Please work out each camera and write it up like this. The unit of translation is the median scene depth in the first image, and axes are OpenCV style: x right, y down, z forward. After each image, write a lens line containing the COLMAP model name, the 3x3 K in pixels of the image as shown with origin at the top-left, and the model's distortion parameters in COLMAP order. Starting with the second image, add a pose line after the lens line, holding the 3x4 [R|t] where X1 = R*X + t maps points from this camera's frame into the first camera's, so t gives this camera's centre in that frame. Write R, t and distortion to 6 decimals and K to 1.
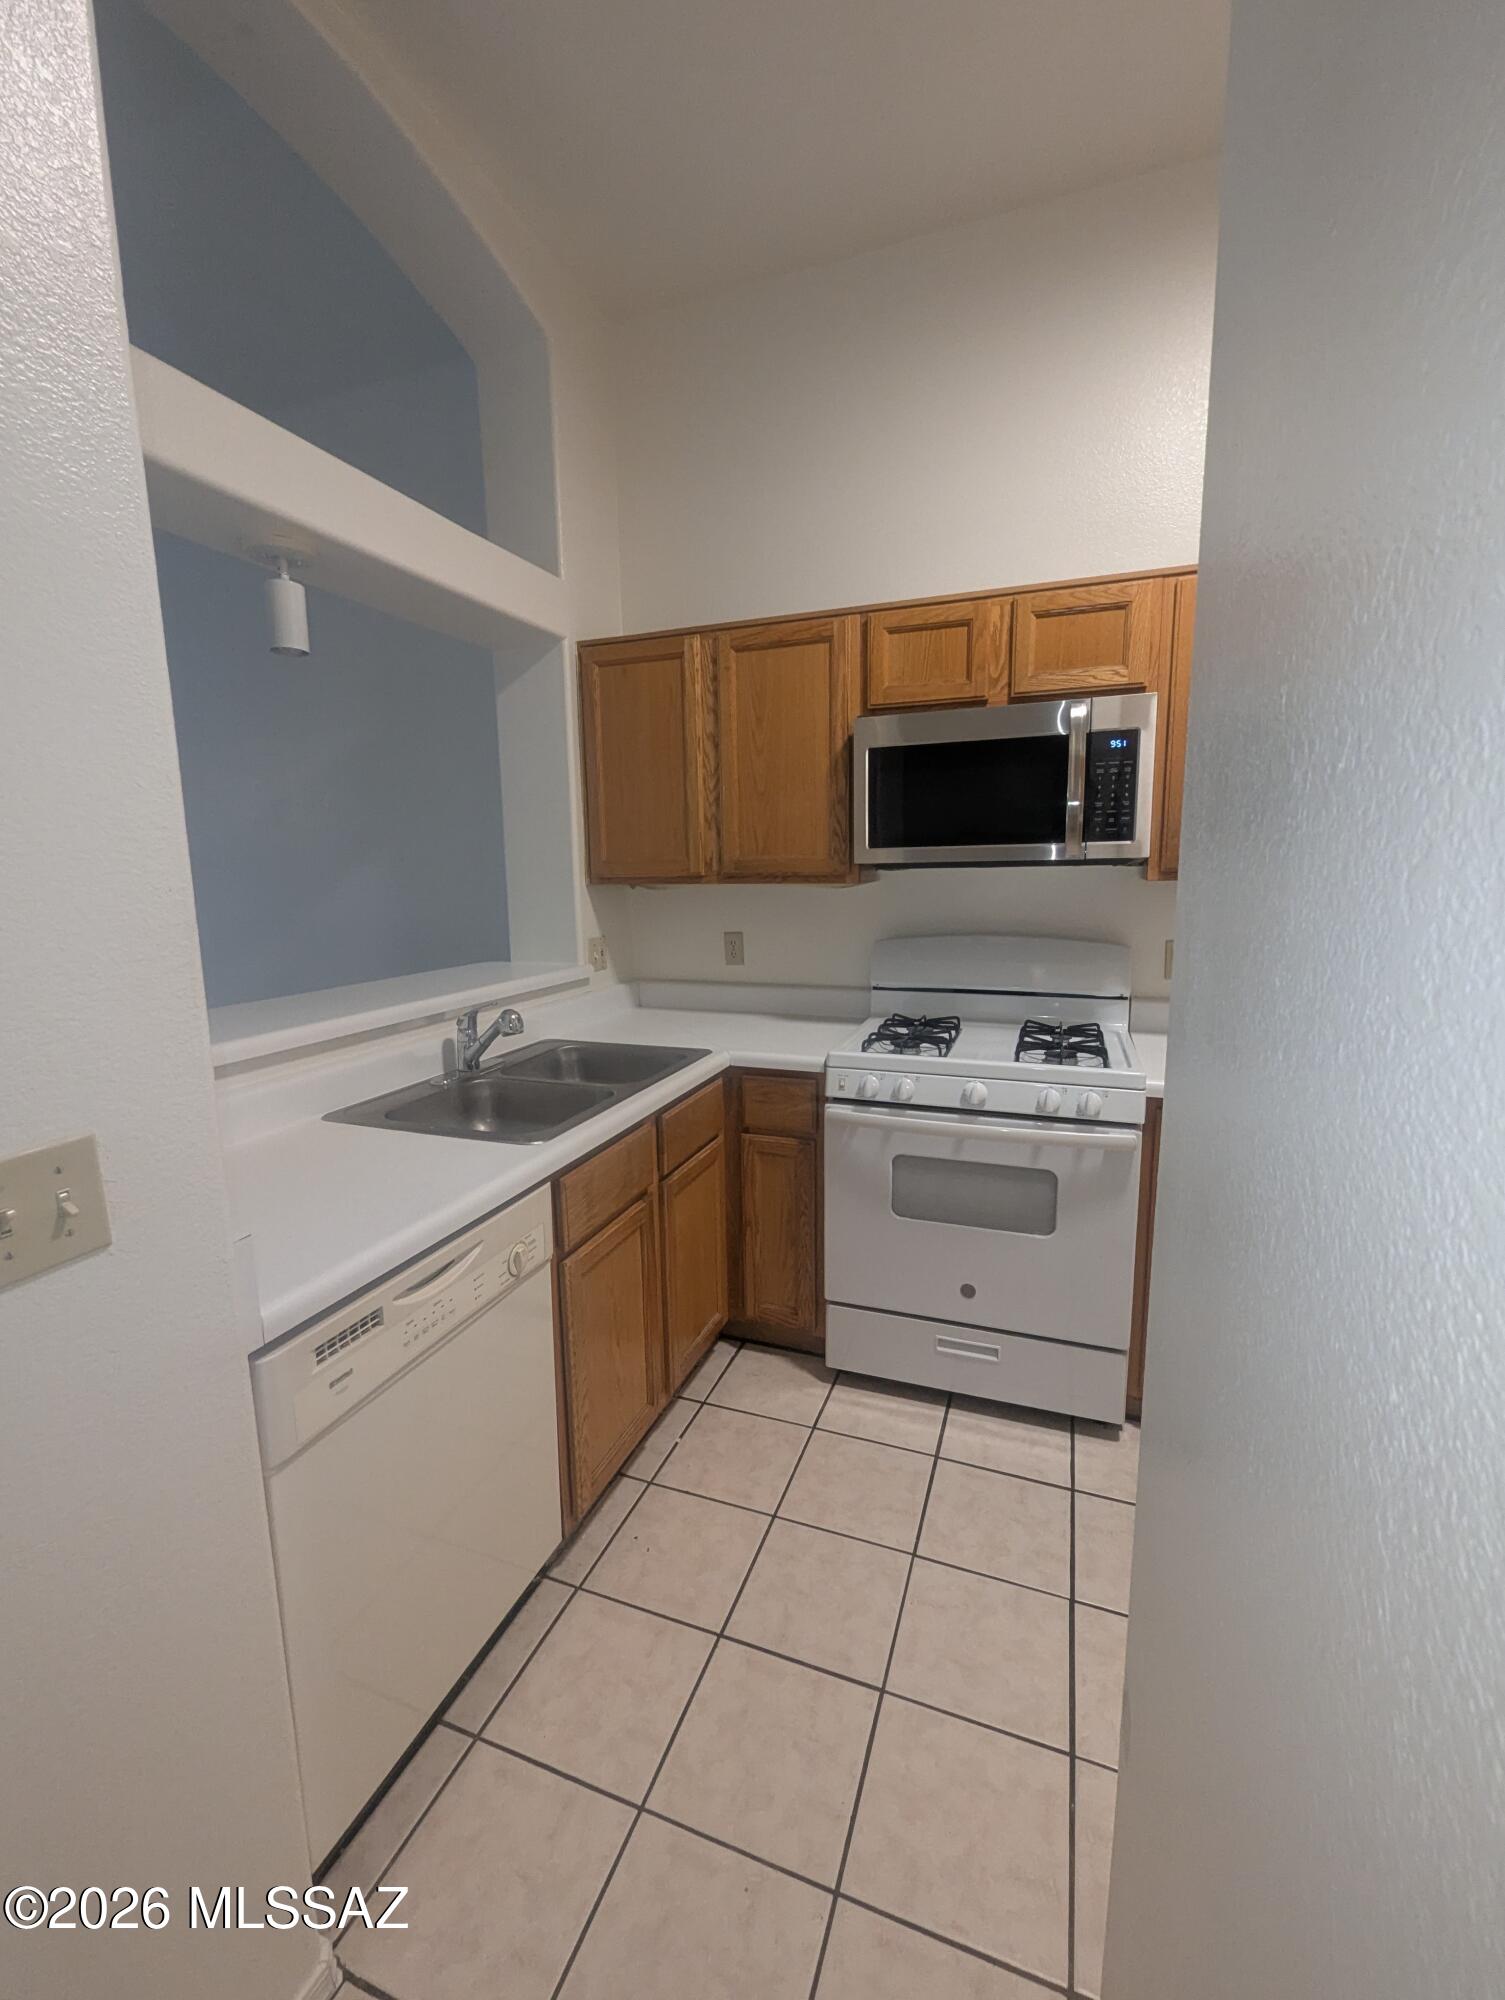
lens RADIAL K [[833.0, 0, 746.4], [0, 833.0, 999.0], [0, 0, 1]] dist [0.004111, -0.000458]
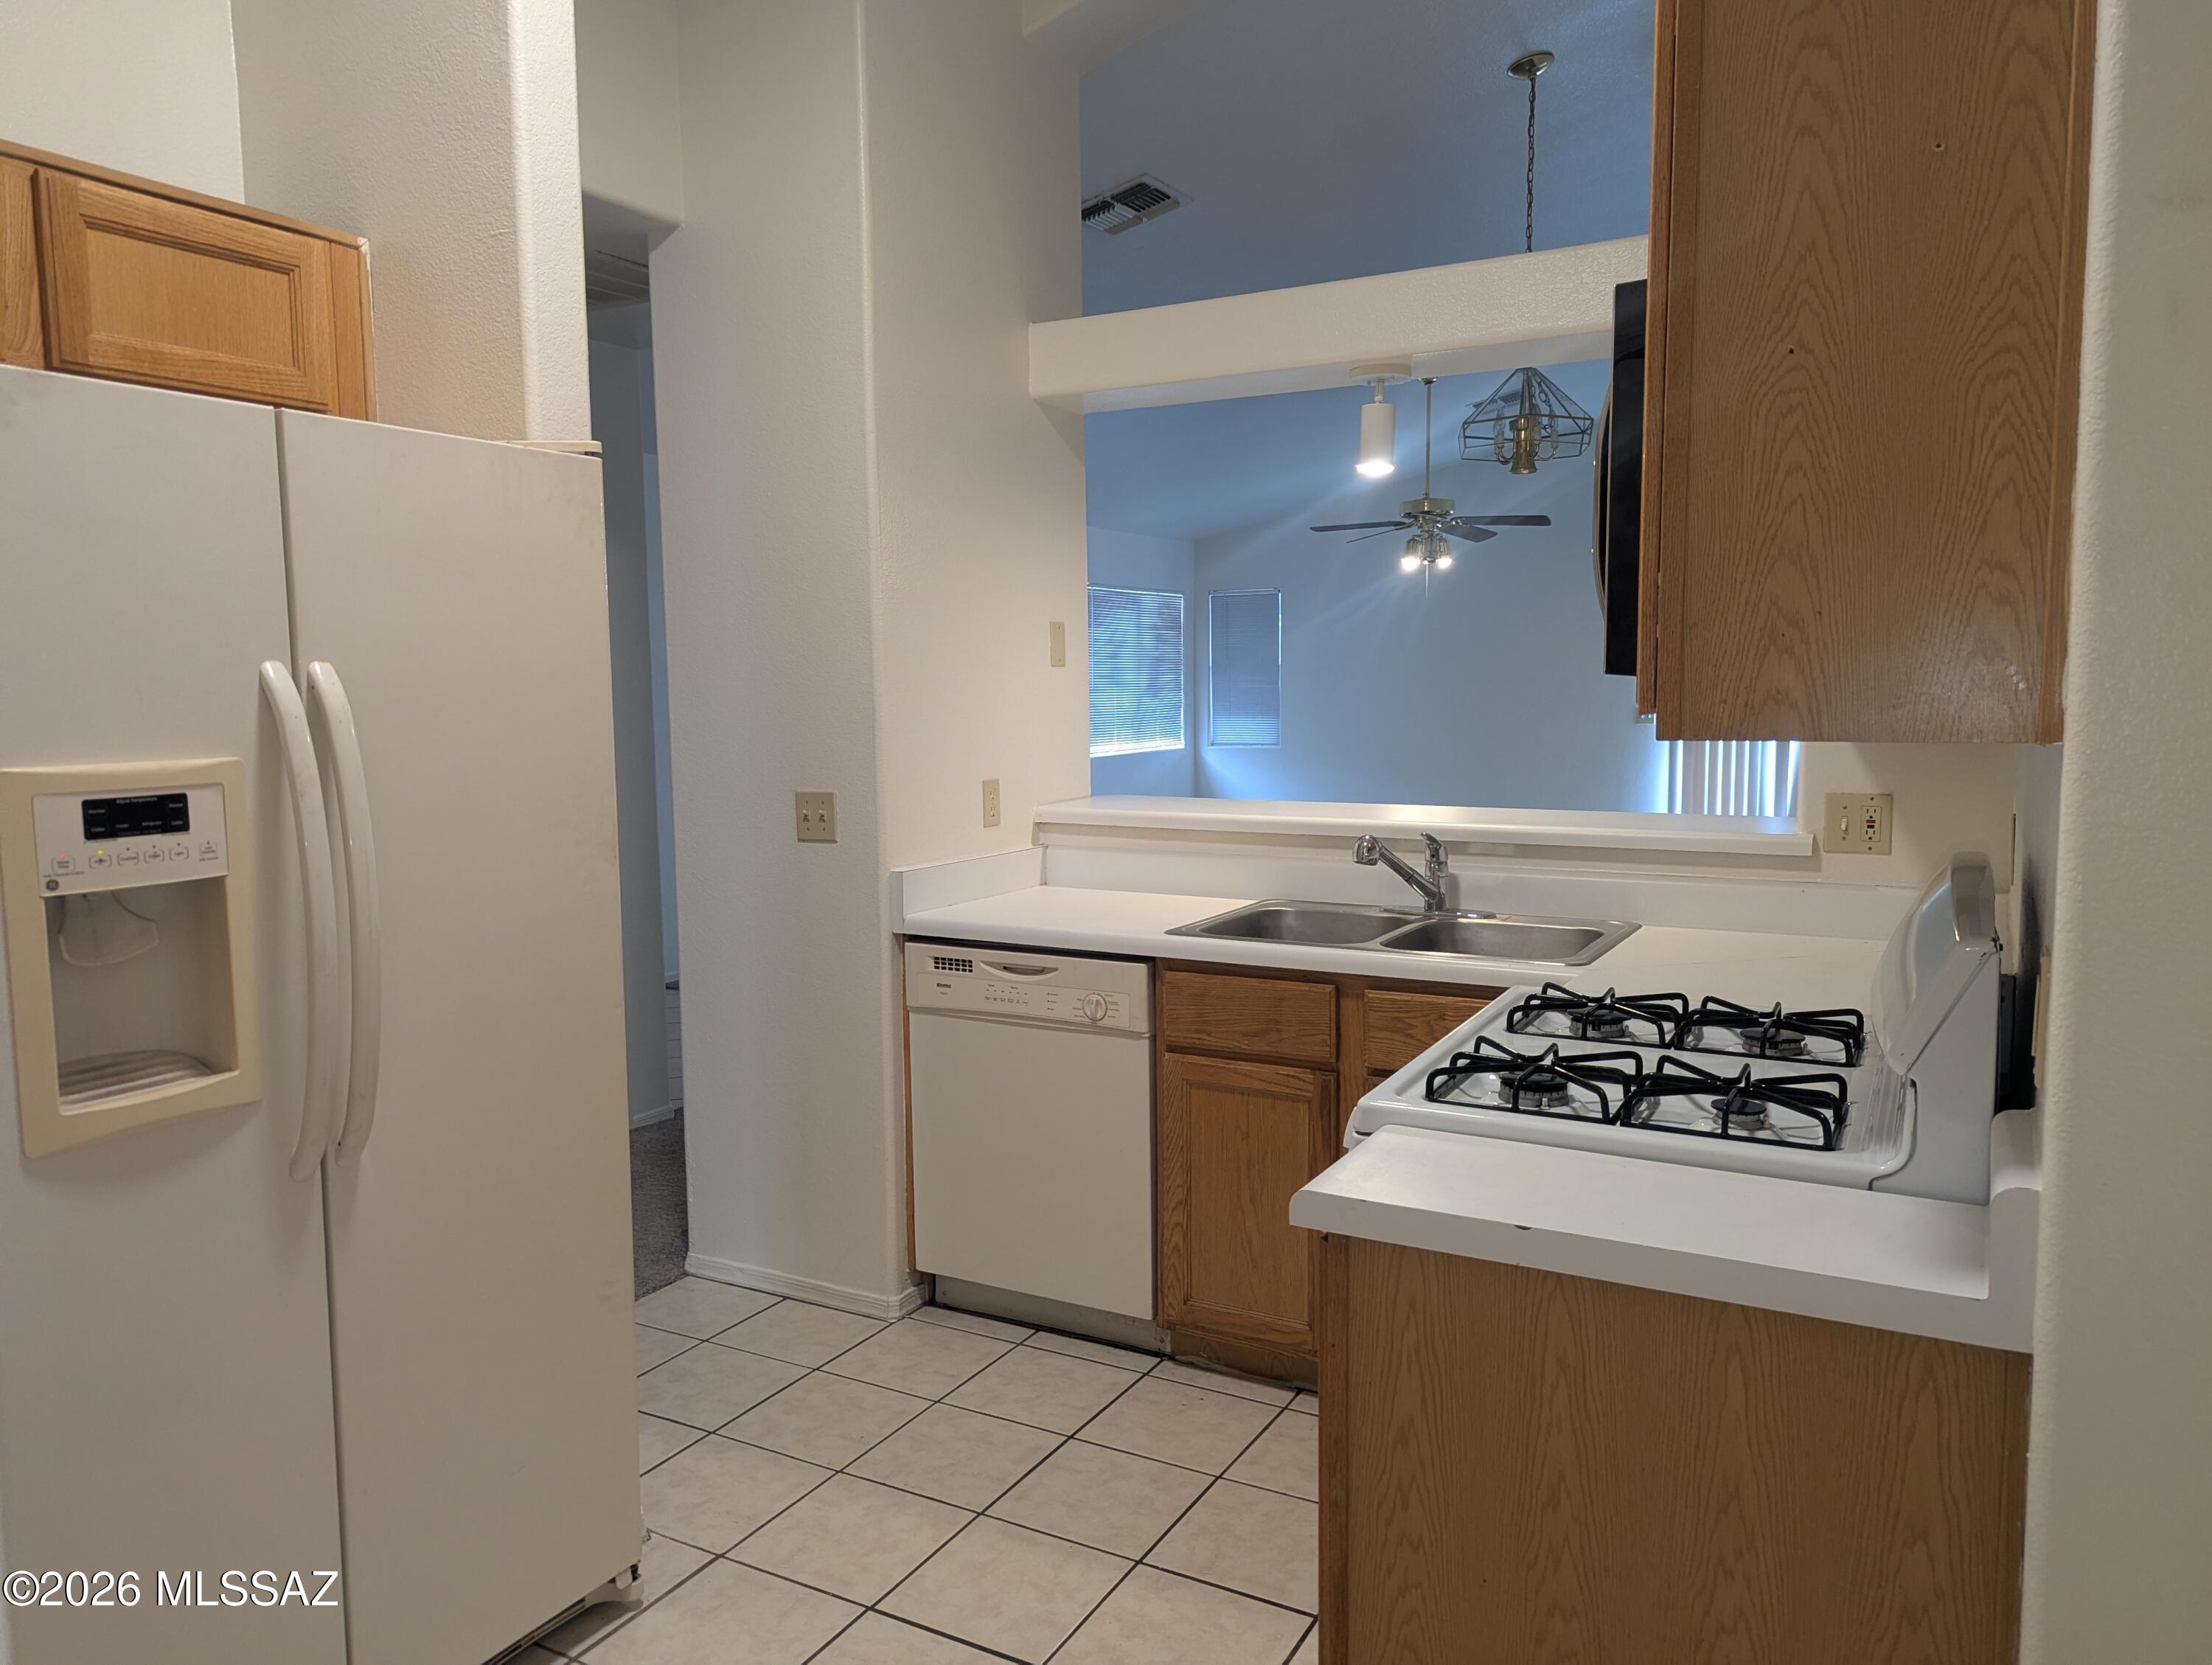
lens RADIAL K [[1543.2, 0, 1092.5], [0, 1543.2, 822.0], [0, 0, 1]] dist [0.055970, -0.021205]
pose [[-0.139551, 0.109976, -0.984089, 2.055094], [-0.145165, 0.980804, 0.130194, -0.257960], [0.979517, 0.161024, -0.120907, 1.340687]]
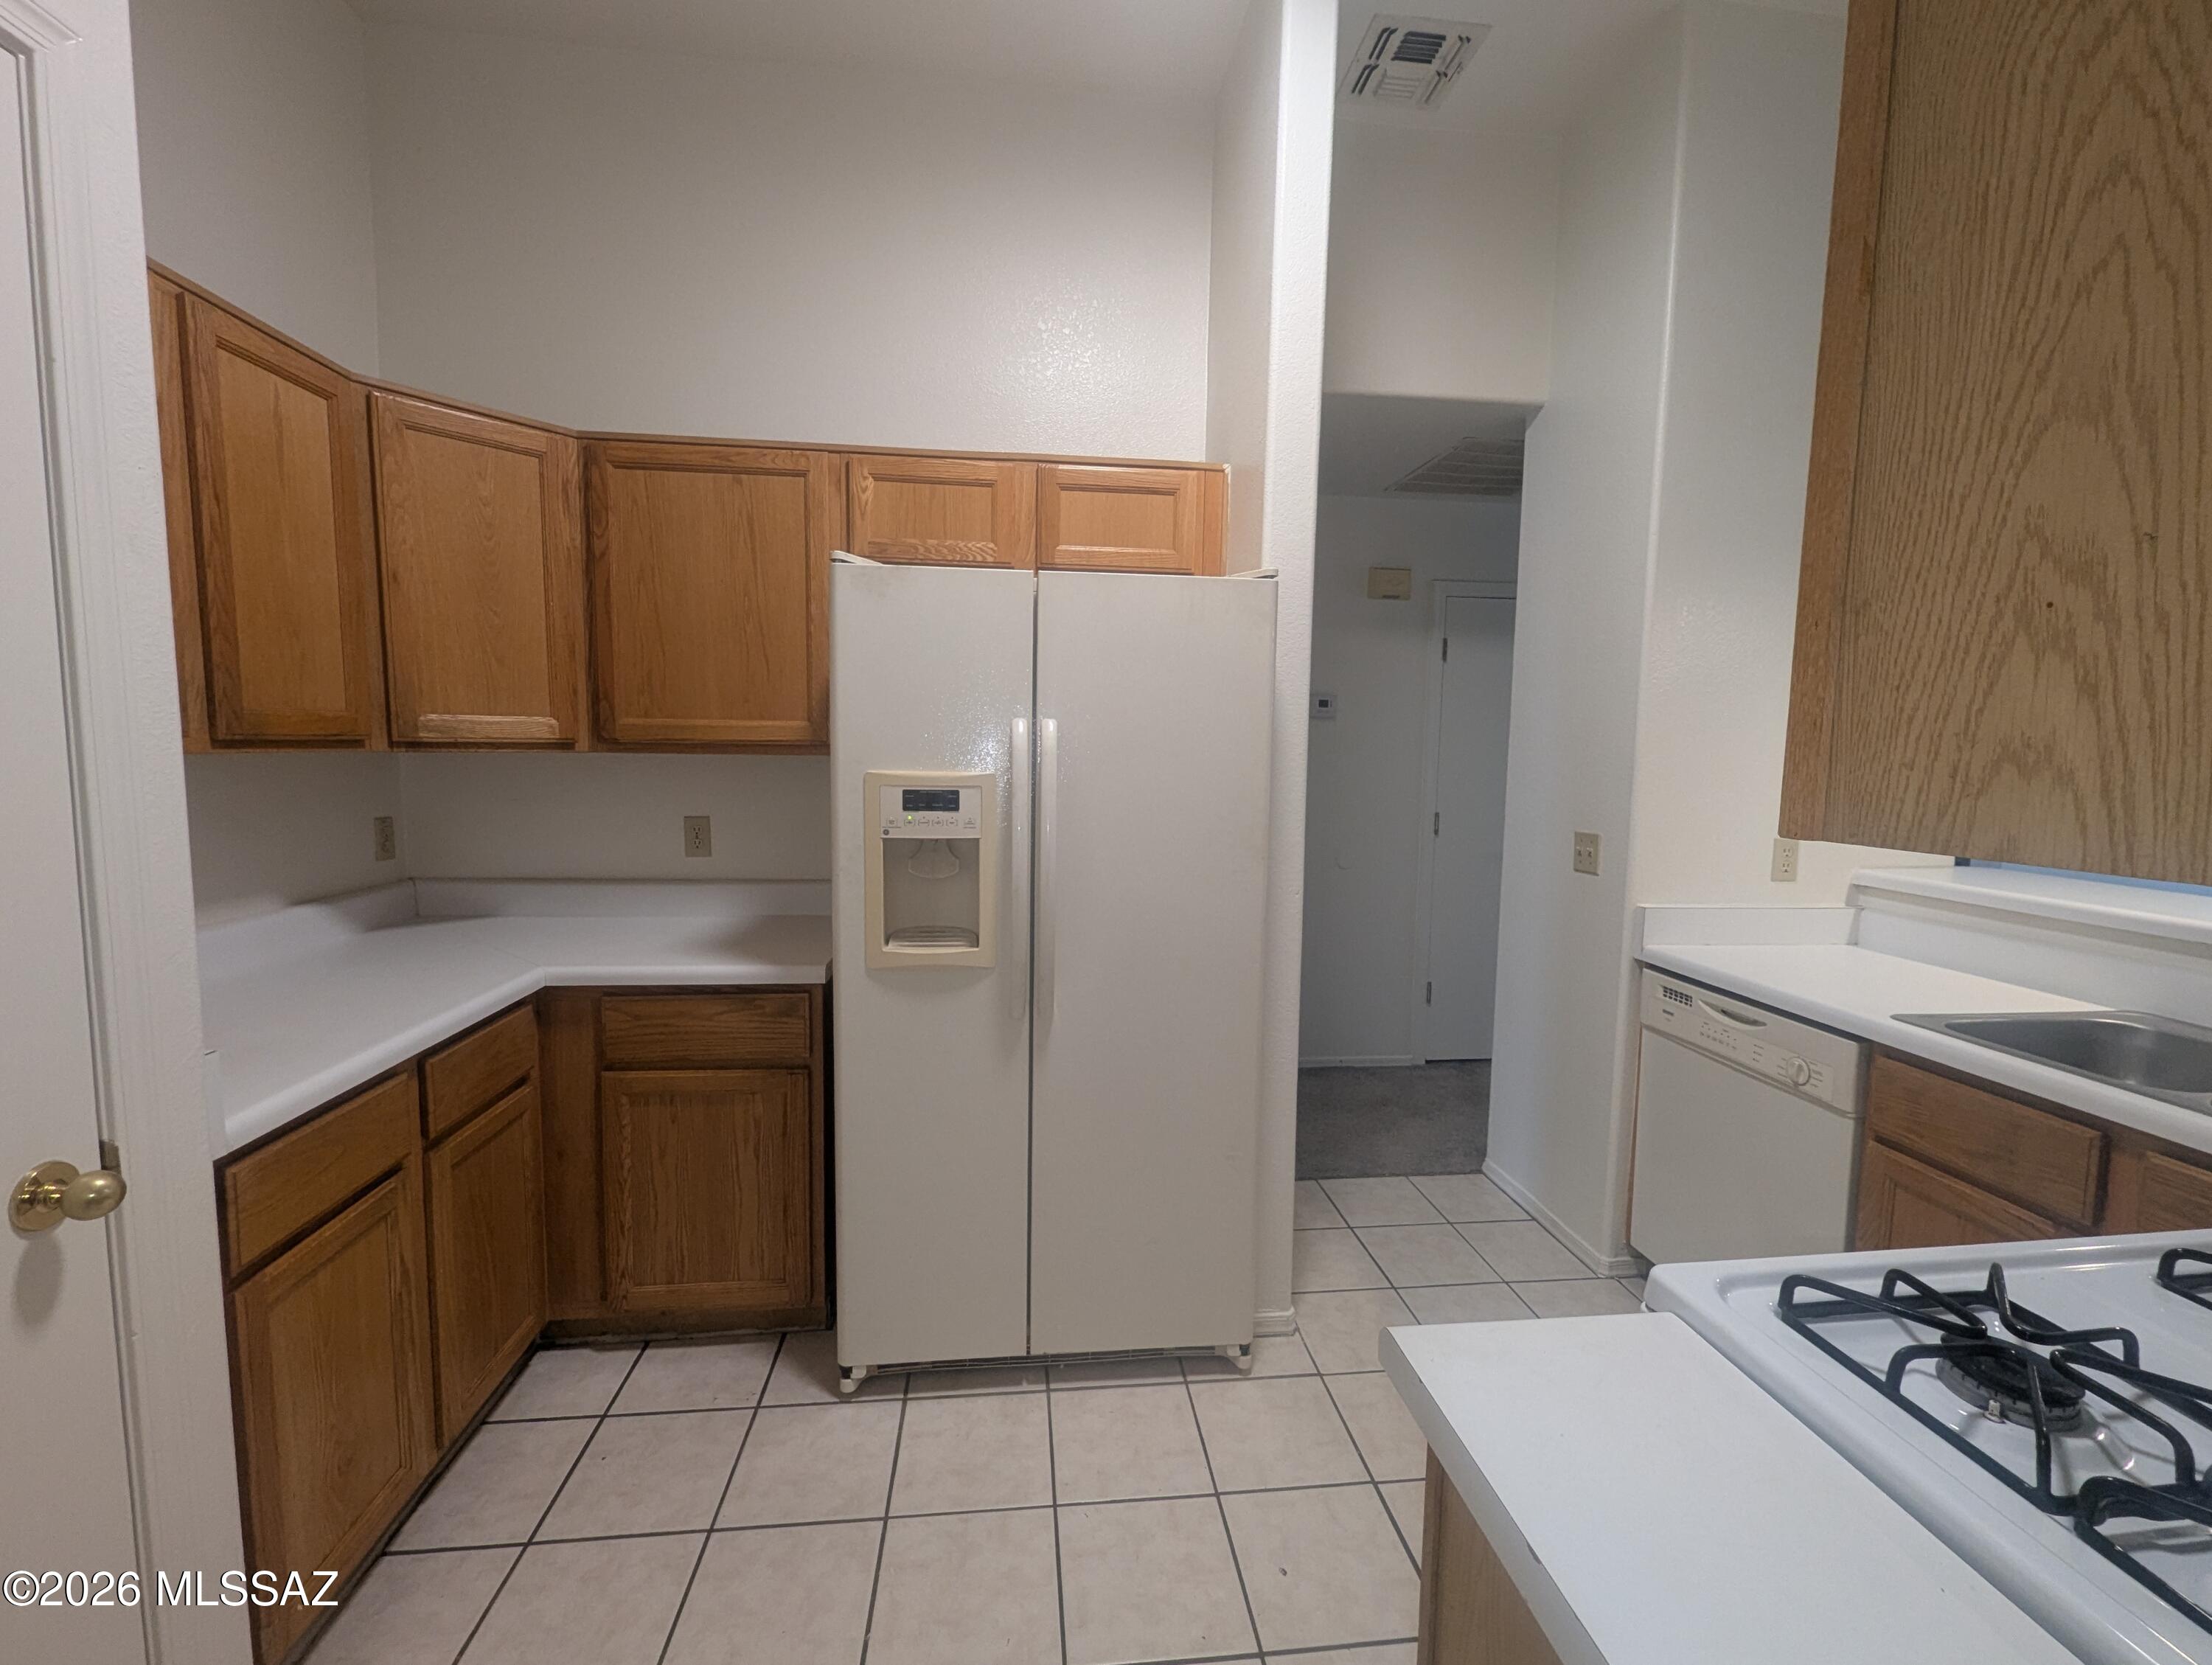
lens RADIAL K [[921.3, 0, 1108.9], [0, 921.3, 828.6], [0, 0, 1]] dist [0.004111, -0.000458]
pose [[-0.882743, 0.045776, -0.467621, 1.327497], [-0.075223, 0.968636, 0.236823, -0.292031], [0.463795, 0.244230, -0.851614, 1.741770]]
